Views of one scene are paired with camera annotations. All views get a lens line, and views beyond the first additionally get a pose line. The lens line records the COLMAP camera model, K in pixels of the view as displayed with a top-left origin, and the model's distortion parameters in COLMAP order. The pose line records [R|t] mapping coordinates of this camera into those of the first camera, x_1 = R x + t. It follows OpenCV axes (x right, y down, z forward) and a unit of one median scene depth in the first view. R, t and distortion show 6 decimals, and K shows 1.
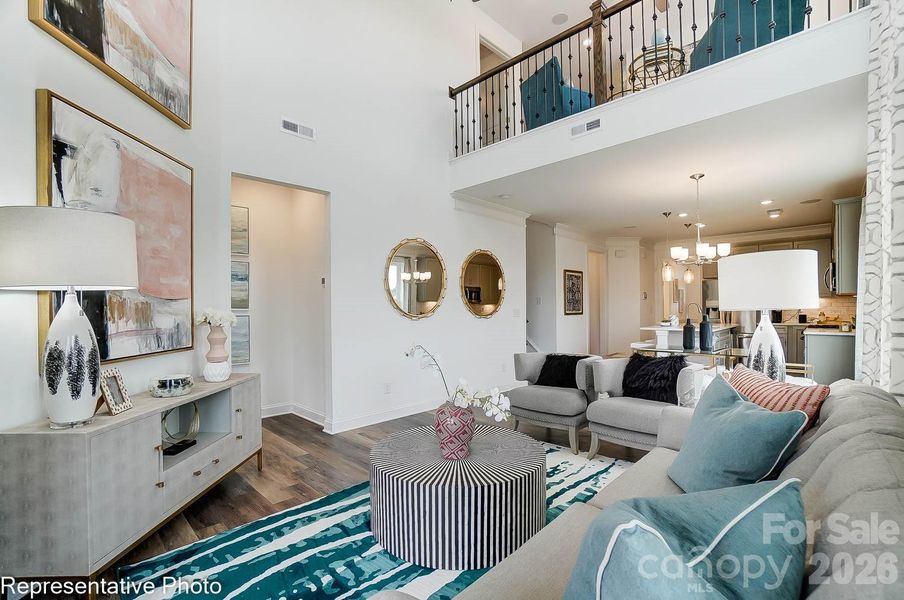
lens RADIAL K [[404.7, 0, 448.7], [0, 404.7, 306.7], [0, 0, 1]] dist [-0.048064, 0.014913]
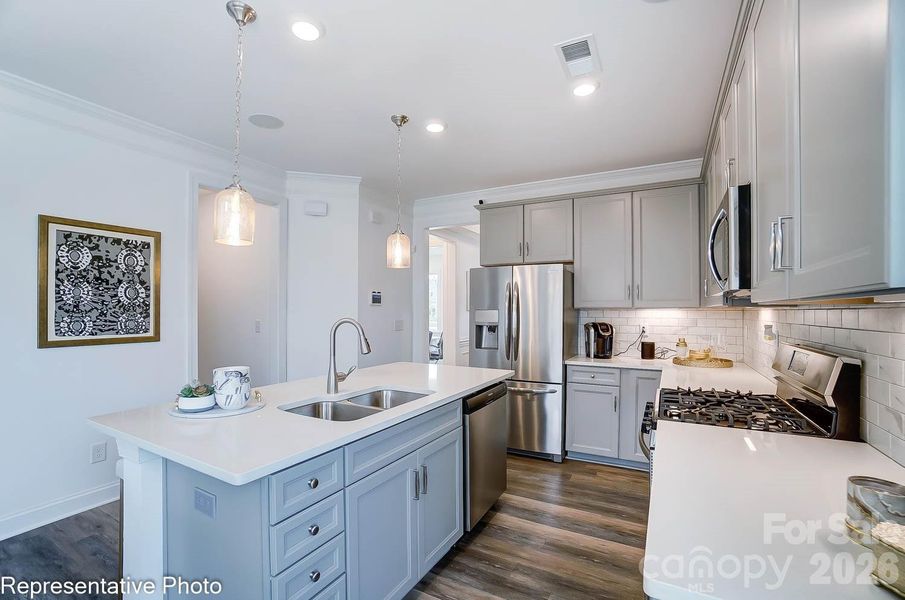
lens RADIAL K [[405.2, 0, 450.1], [0, 405.2, 306.6], [0, 0, 1]] dist [-0.048064, 0.014913]
pose [[0.961553, 0.014204, 0.274252, 1.455293], [-0.012054, 0.999882, -0.009522, -0.044026], [-0.274355, 0.005850, 0.961611, 1.622908]]
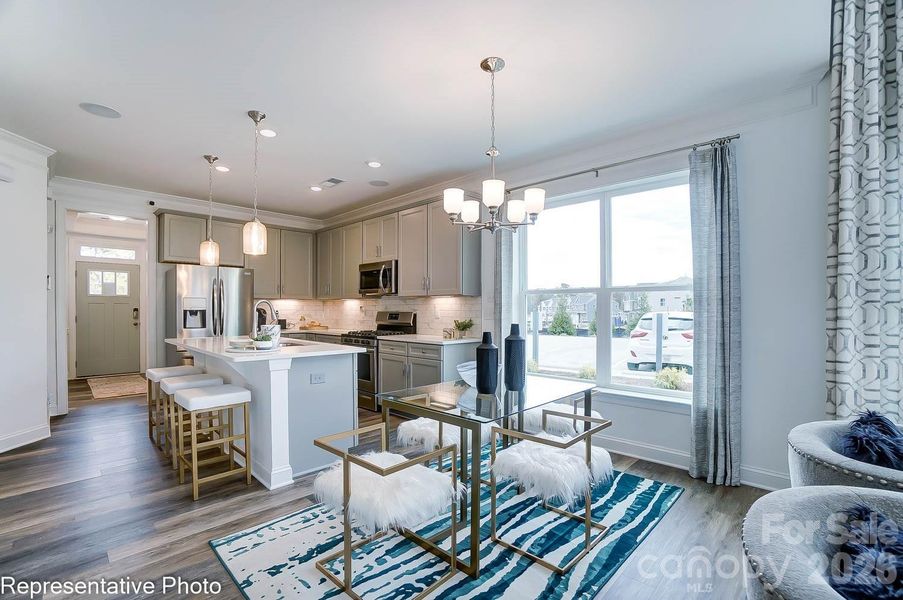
lens RADIAL K [[404.3, 0, 445.2], [0, 404.3, 311.3], [0, 0, 1]] dist [-0.048064, 0.014913]
pose [[-0.006414, 0.002682, 0.999976, 0.166703], [-0.006663, 0.999974, -0.002724, 0.008950], [-0.999957, -0.006680, -0.006396, 1.826916]]
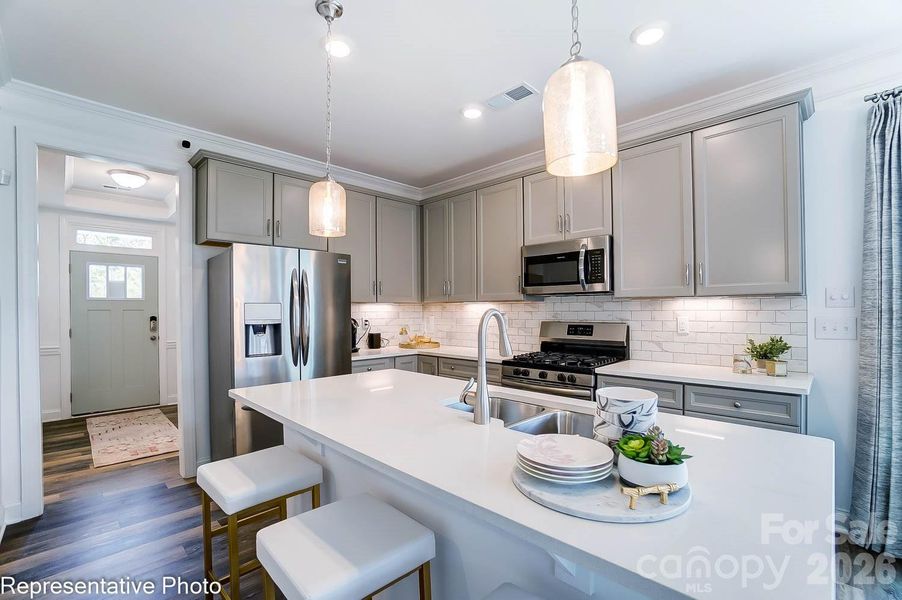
lens RADIAL K [[403.8, 0, 445.8], [0, 403.8, 308.4], [0, 0, 1]] dist [-0.048064, 0.014913]
pose [[0.007807, 0.010523, 0.999914, 0.937020], [0.001521, 0.999943, -0.010535, -0.022706], [-0.999968, 0.001603, 0.007790, 2.464676]]
